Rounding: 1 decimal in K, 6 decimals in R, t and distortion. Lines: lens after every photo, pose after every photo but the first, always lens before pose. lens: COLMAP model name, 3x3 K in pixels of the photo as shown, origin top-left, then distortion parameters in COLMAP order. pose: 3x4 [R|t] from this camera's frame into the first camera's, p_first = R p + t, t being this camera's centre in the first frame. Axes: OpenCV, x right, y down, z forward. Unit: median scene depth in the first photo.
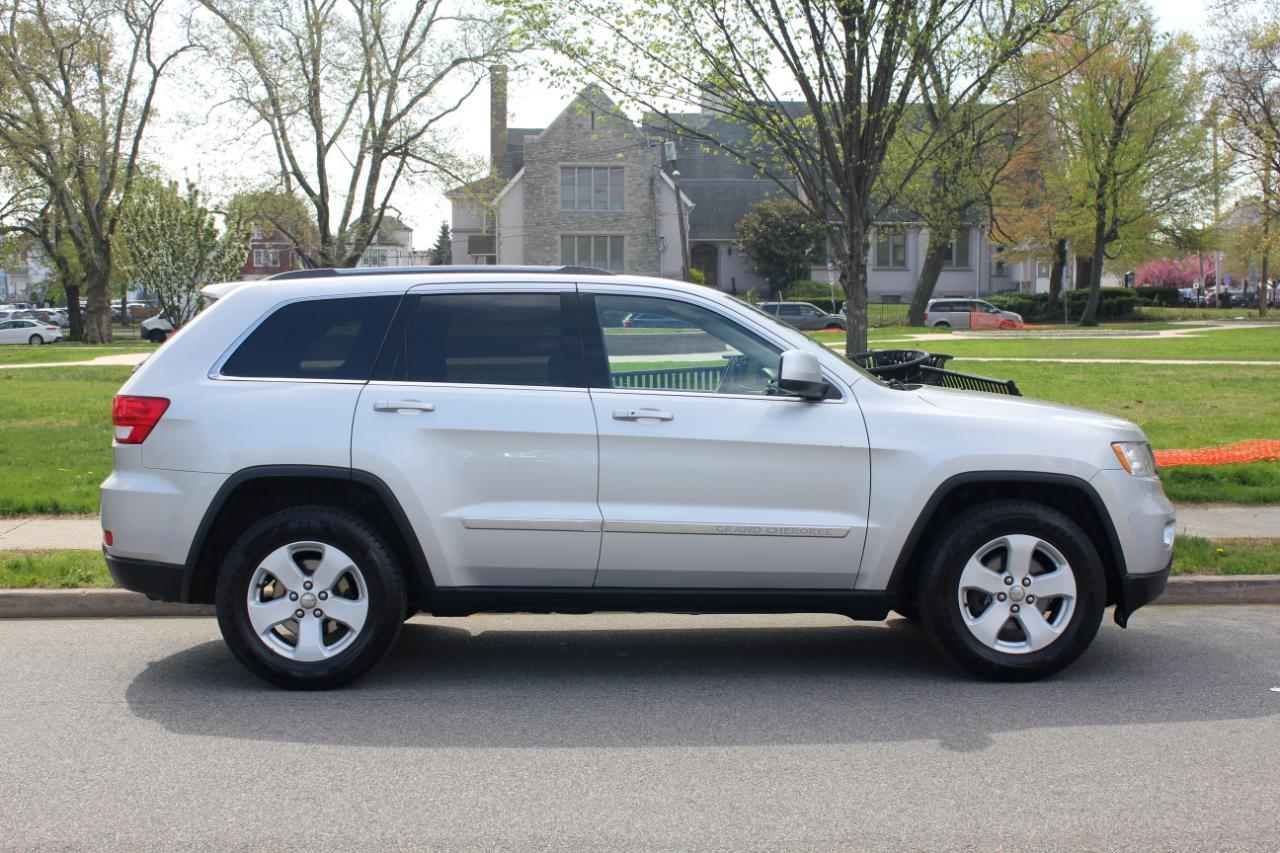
lens RADIAL K [[1680.1, 0, 660.9], [0, 1680.1, 432.3], [0, 0, 1]] dist [-0.040610, 0.000000]
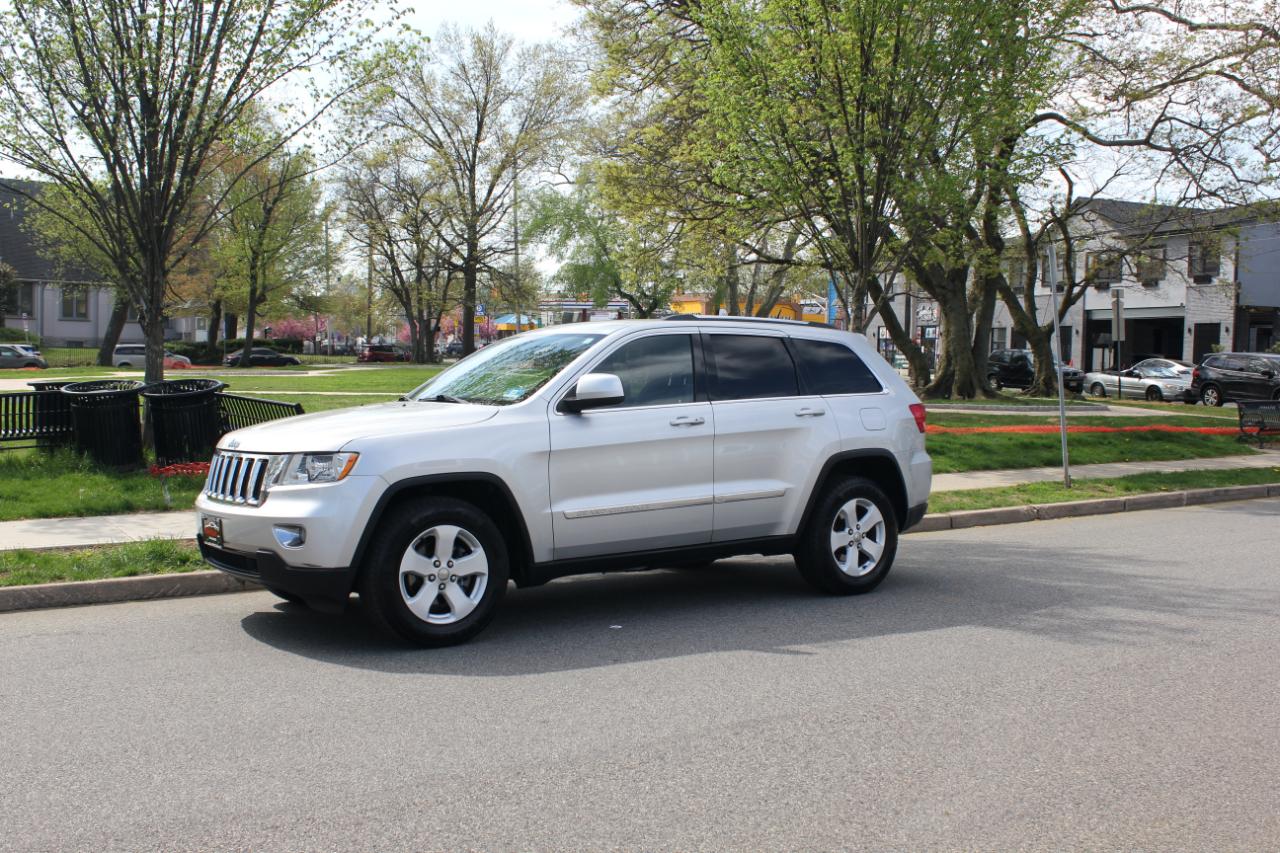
lens RADIAL K [[1264.6, 0, 643.7], [0, 1264.6, 432.2], [0, 0, 1]] dist [-0.068276, 0.000000]
pose [[0.838526, -0.011501, 0.544740, -0.158859], [0.018779, 0.999793, -0.007798, 0.003353], [-0.544537, 0.016769, 0.838569, 0.151808]]
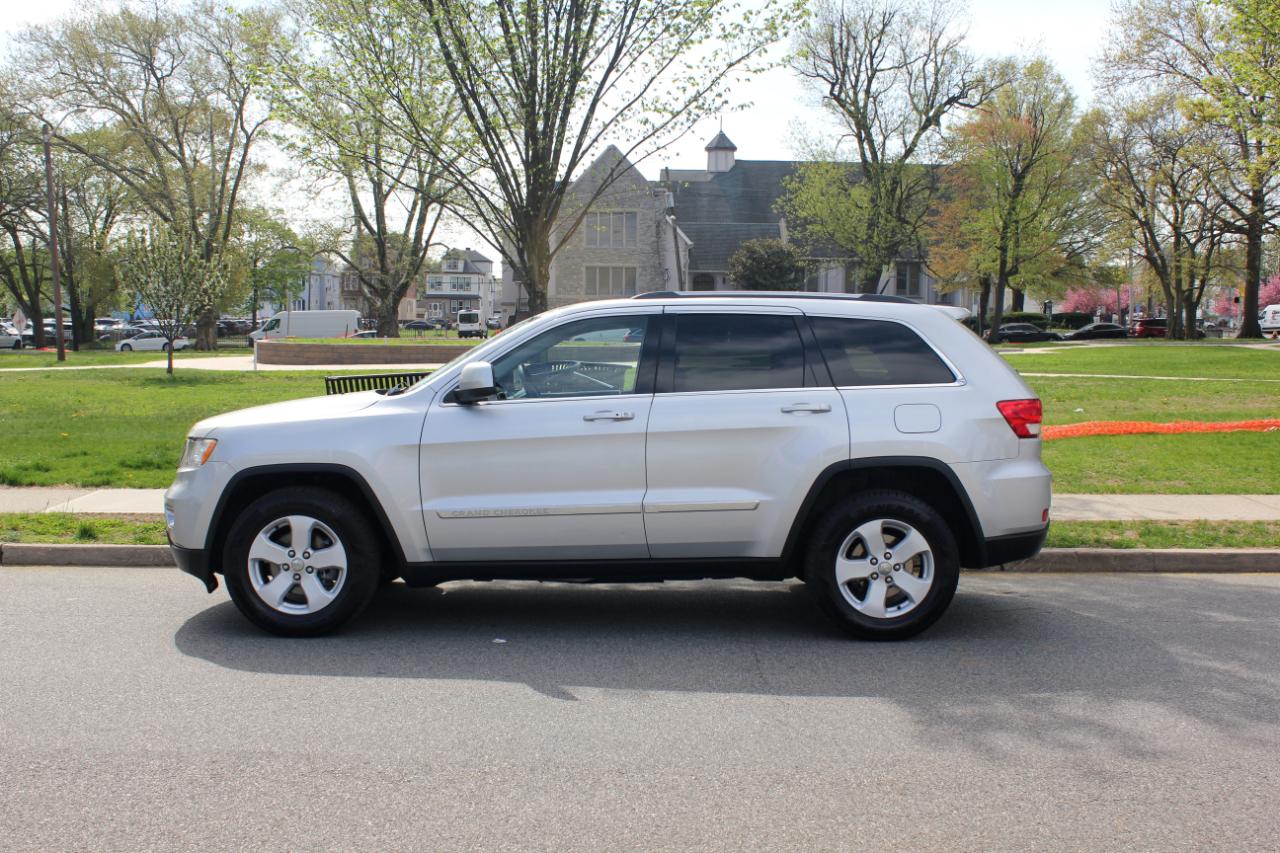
lens RADIAL K [[1350.4, 0, 666.7], [0, 1350.4, 423.3], [0, 0, 1]] dist [-0.089780, 0.000000]
pose [[0.999271, 0.011456, -0.036415, 0.501672], [-0.011525, 0.999932, -0.001679, -0.006598], [0.036393, 0.002097, 0.999335, 0.046596]]
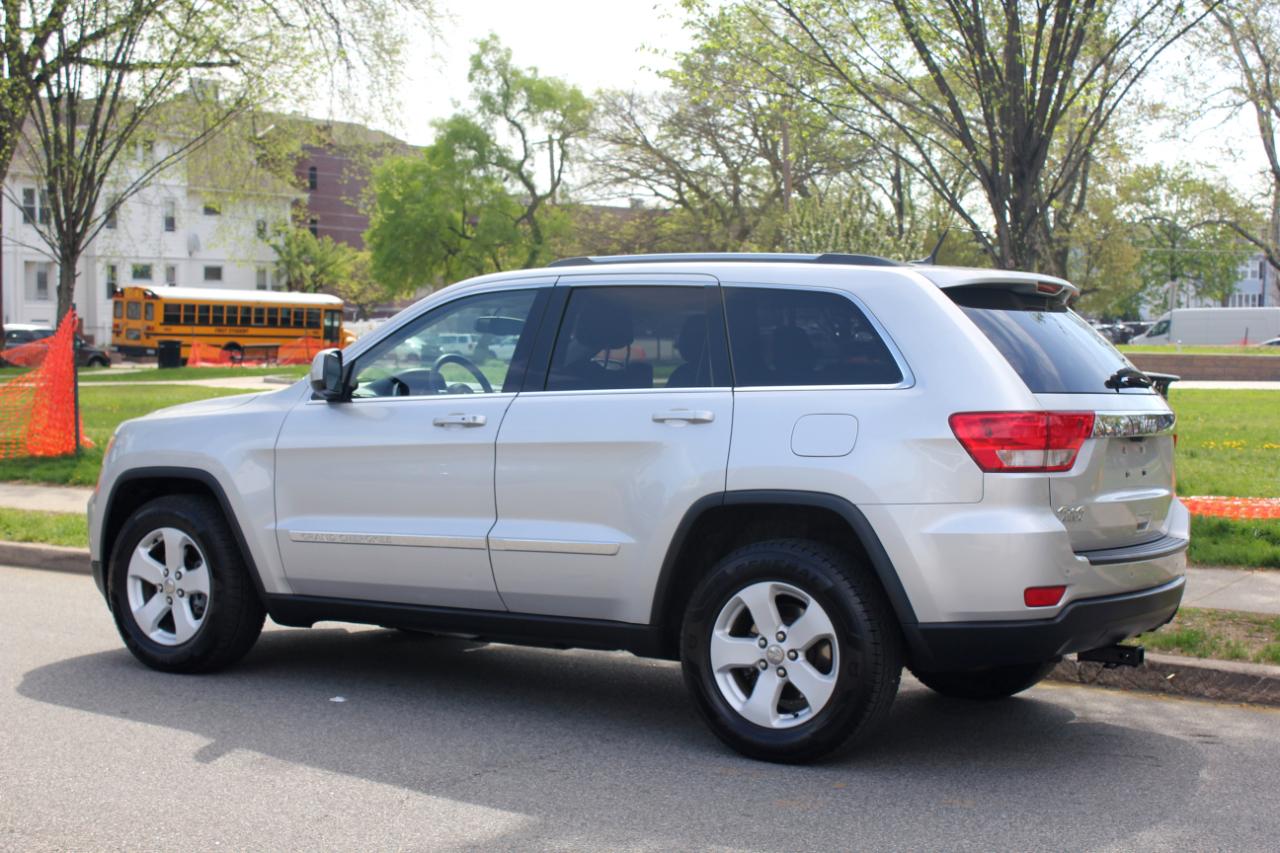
lens RADIAL K [[1880.5, 0, 646.0], [0, 1880.5, 455.1], [0, 0, 1]] dist [-0.001998, 0.000000]
pose [[0.809339, 0.046059, -0.585533, 1.096647], [-0.049627, 0.998718, 0.009966, -0.009221], [0.585241, 0.020993, 0.810588, 0.232336]]
